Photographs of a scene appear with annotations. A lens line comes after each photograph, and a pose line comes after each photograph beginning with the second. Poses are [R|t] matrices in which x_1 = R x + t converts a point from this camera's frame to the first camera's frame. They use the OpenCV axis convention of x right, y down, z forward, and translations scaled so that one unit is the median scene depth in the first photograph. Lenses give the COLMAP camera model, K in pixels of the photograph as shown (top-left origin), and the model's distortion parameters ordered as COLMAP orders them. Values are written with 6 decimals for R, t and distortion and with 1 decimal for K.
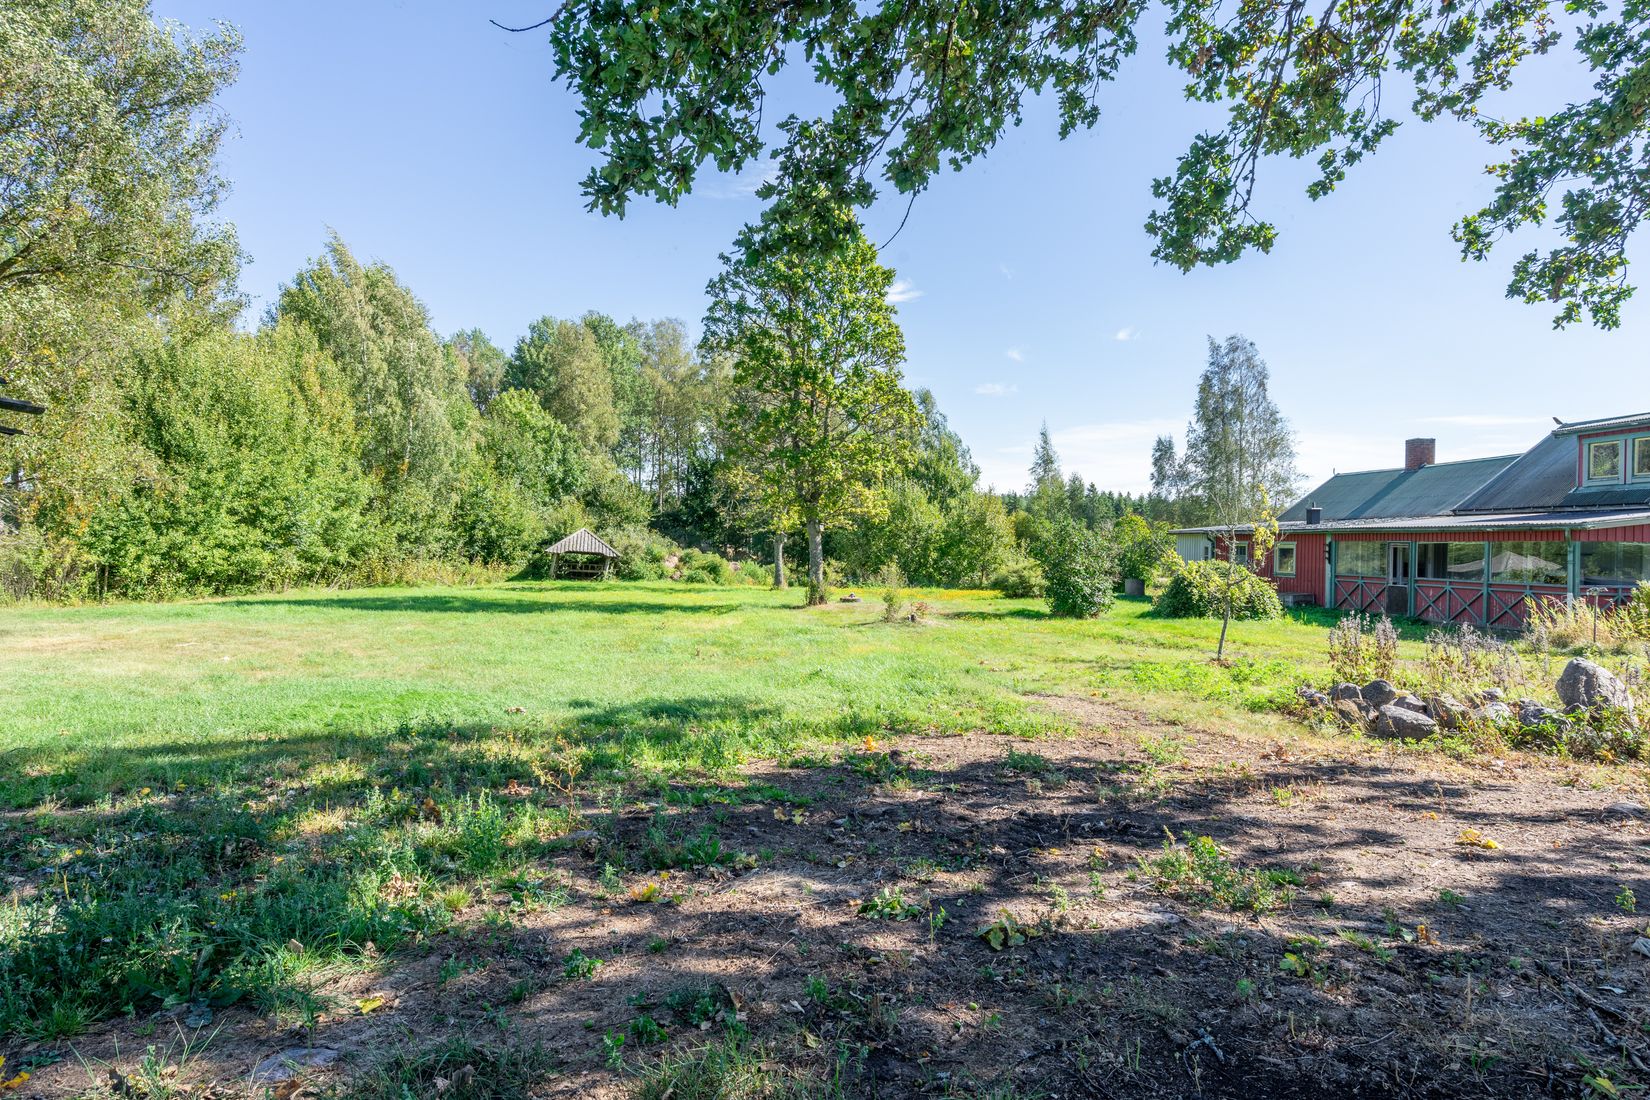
lens RADIAL K [[928.0, 0, 825.0], [0, 928.0, 550.0], [0, 0, 1]] dist [0.003428, 0.001383]
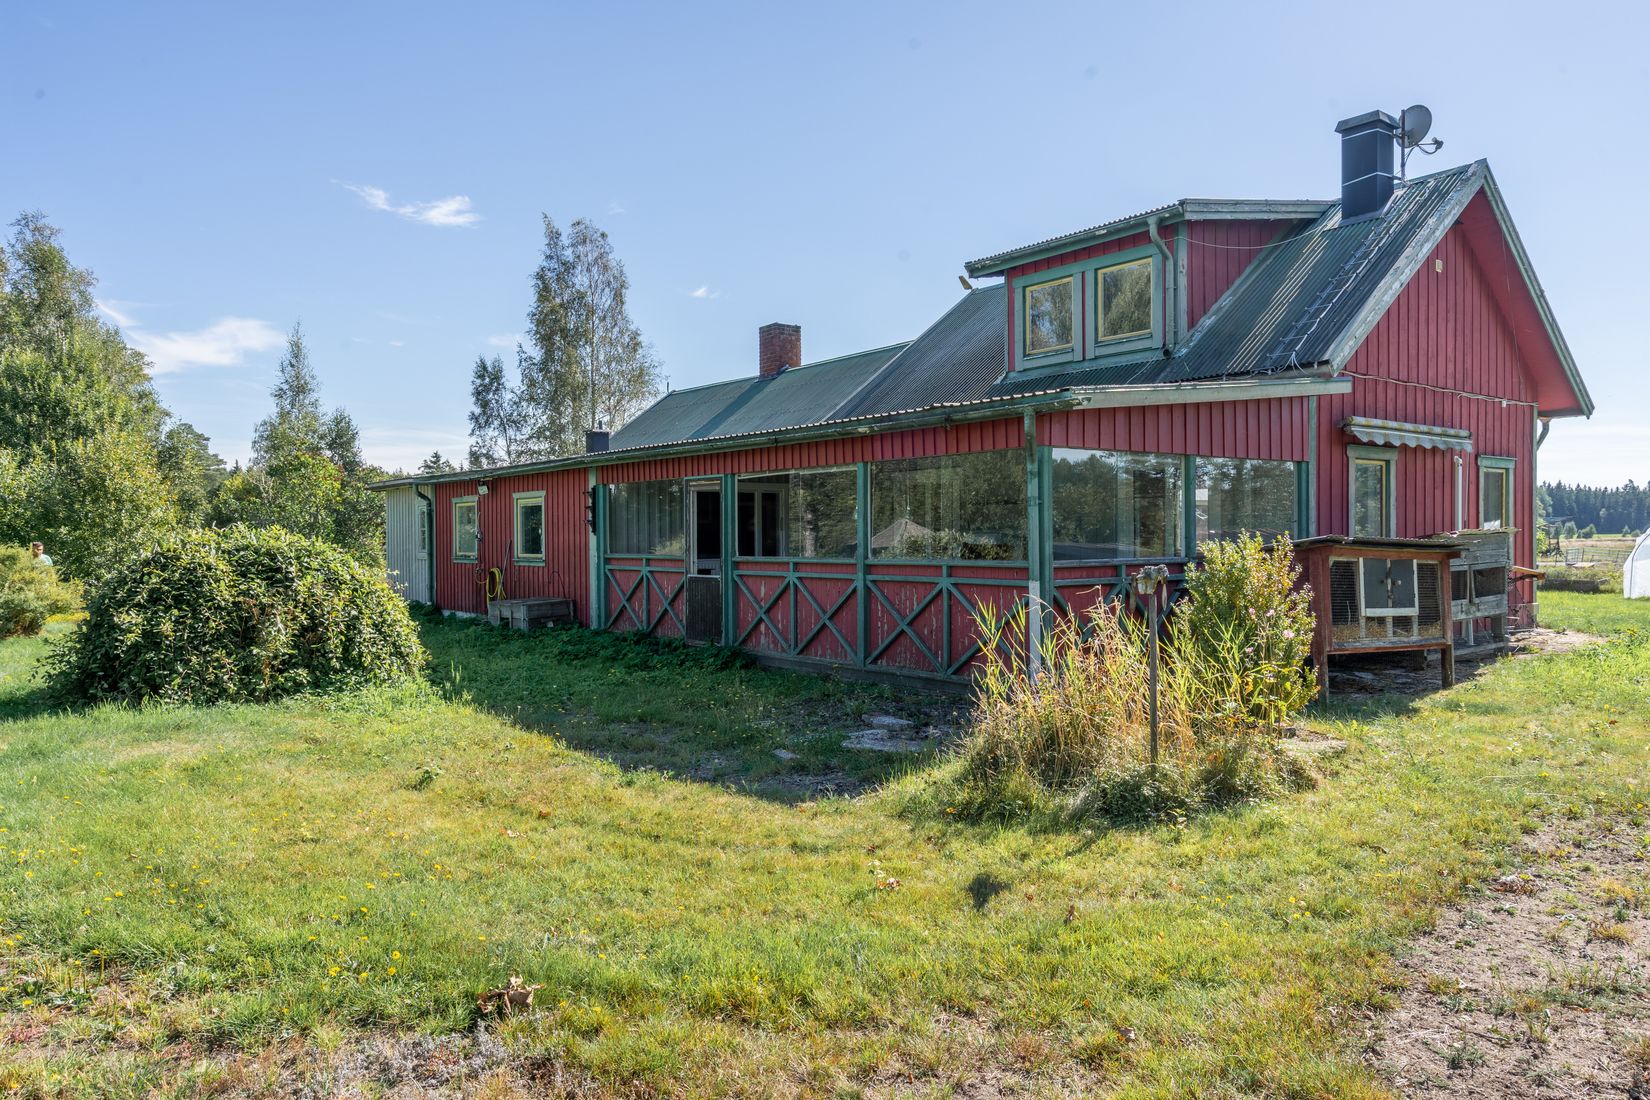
lens RADIAL K [[1203.7, 0, 825.0], [0, 1203.7, 550.0], [0, 0, 1]] dist [0.060988, -0.084815]
pose [[0.841689, -0.028381, 0.539217, 0.421762], [0.022479, 0.999594, 0.017522, 0.020506], [-0.539495, -0.002627, 0.841985, 0.575541]]
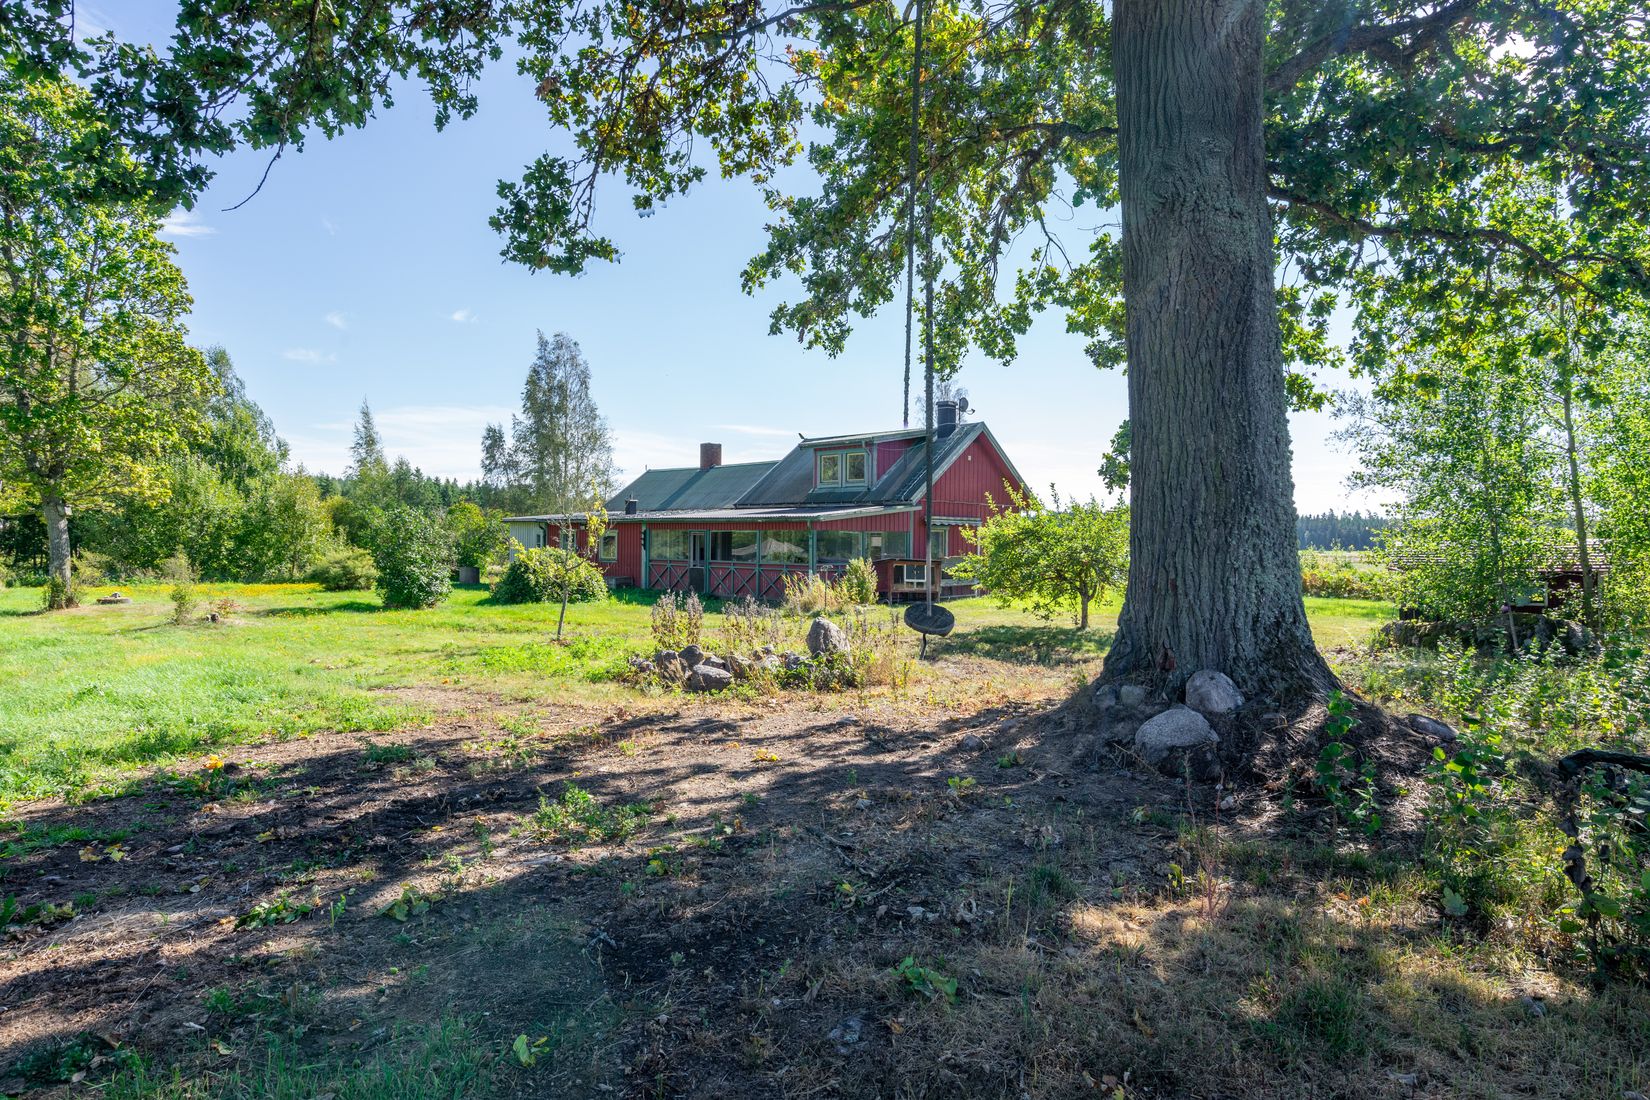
lens RADIAL K [[929.8, 0, 825.0], [0, 929.8, 550.0], [0, 0, 1]] dist [-0.013606, -0.000046]
pose [[0.769001, -0.010891, 0.639155, -0.014398], [0.002565, 0.999899, 0.013953, 0.000085], [-0.639243, -0.009091, 0.768951, -0.012836]]
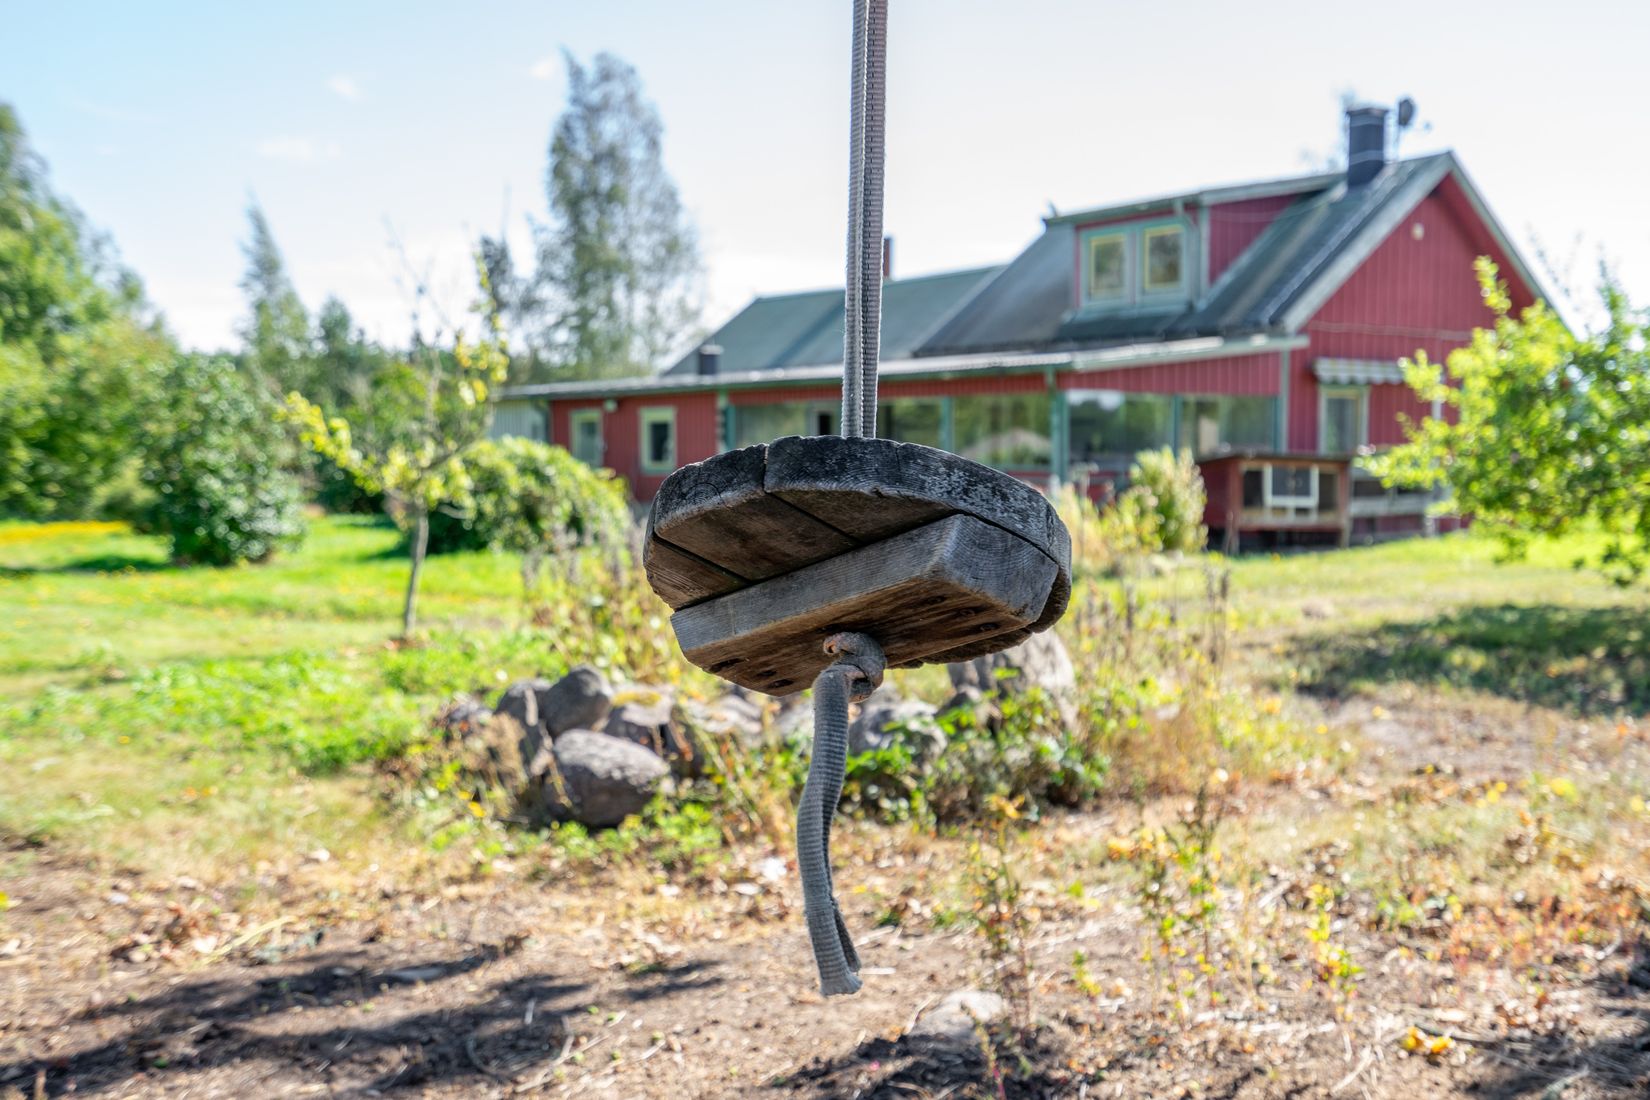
lens RADIAL K [[1708.4, 0, 825.0], [0, 1708.4, 550.0], [0, 0, 1]] dist [-0.000154, 0.004267]
pose [[0.867614, -0.048948, 0.494823, 0.118988], [0.019158, 0.997695, 0.065100, 0.015521], [-0.496869, -0.047002, 0.866552, 0.113466]]
